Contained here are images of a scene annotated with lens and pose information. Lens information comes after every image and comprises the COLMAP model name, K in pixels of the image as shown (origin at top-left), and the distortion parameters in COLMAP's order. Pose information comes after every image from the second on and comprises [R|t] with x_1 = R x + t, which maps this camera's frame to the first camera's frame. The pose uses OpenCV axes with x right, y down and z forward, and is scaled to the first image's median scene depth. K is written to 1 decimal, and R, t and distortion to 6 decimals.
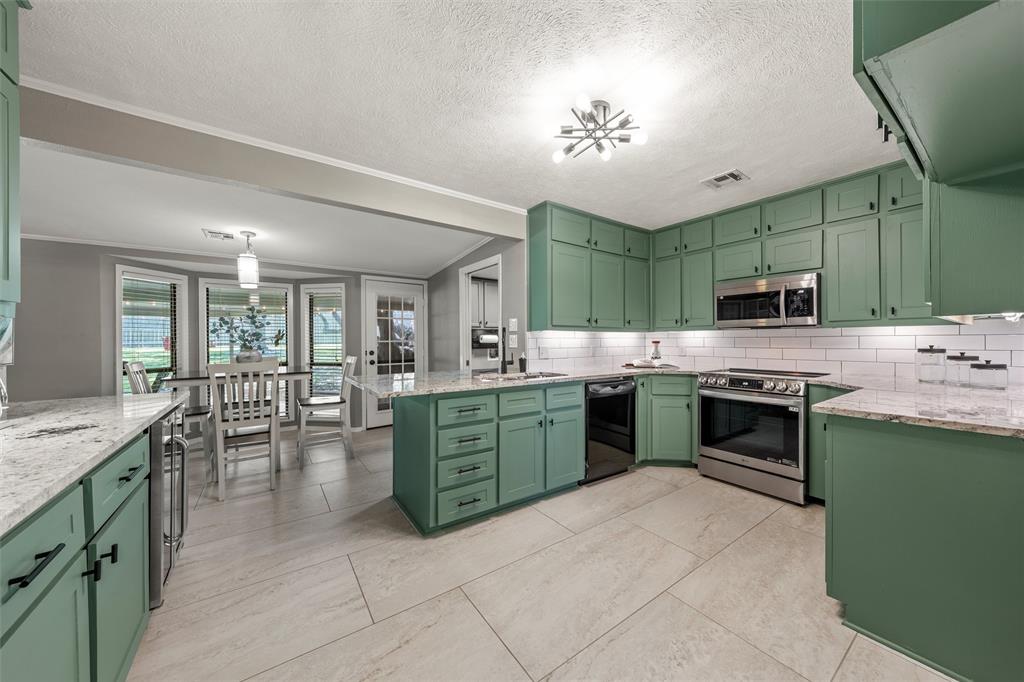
lens RADIAL K [[361.2, 0, 512.0], [0, 361.2, 341.0], [0, 0, 1]] dist [-0.000122, -0.000028]
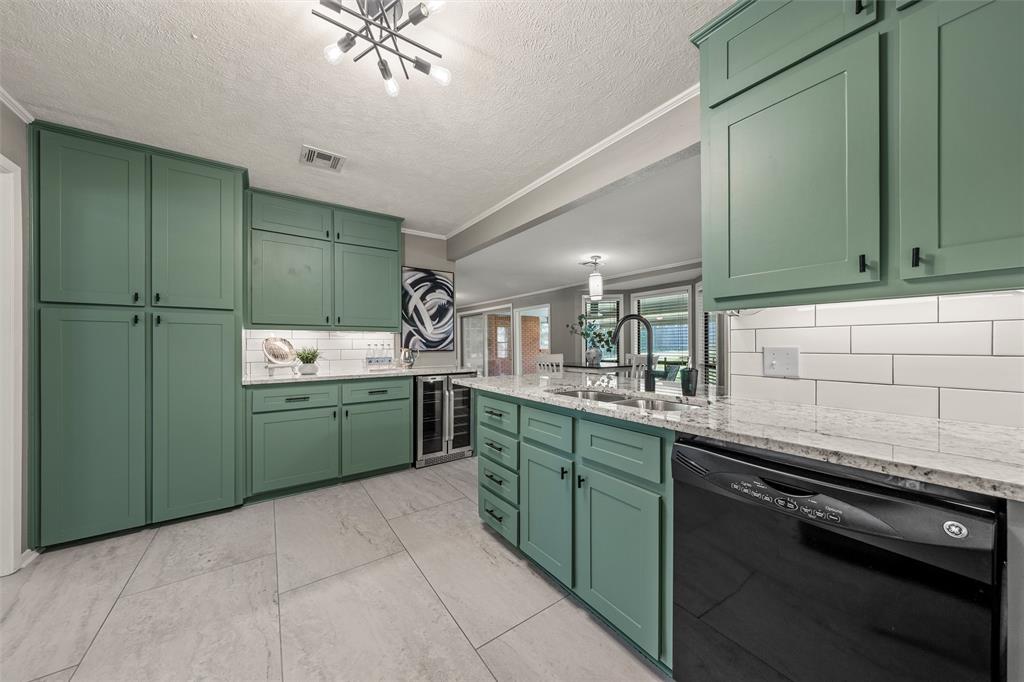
lens RADIAL K [[345.7, 0, 510.2], [0, 345.7, 345.2], [0, 0, 1]] dist [-0.000366, -0.000016]
pose [[0.000613, 0.003365, -0.999994, 0.710955], [-0.000253, 0.999994, 0.003365, 0.015923], [1.000000, 0.000251, 0.000613, 0.988427]]
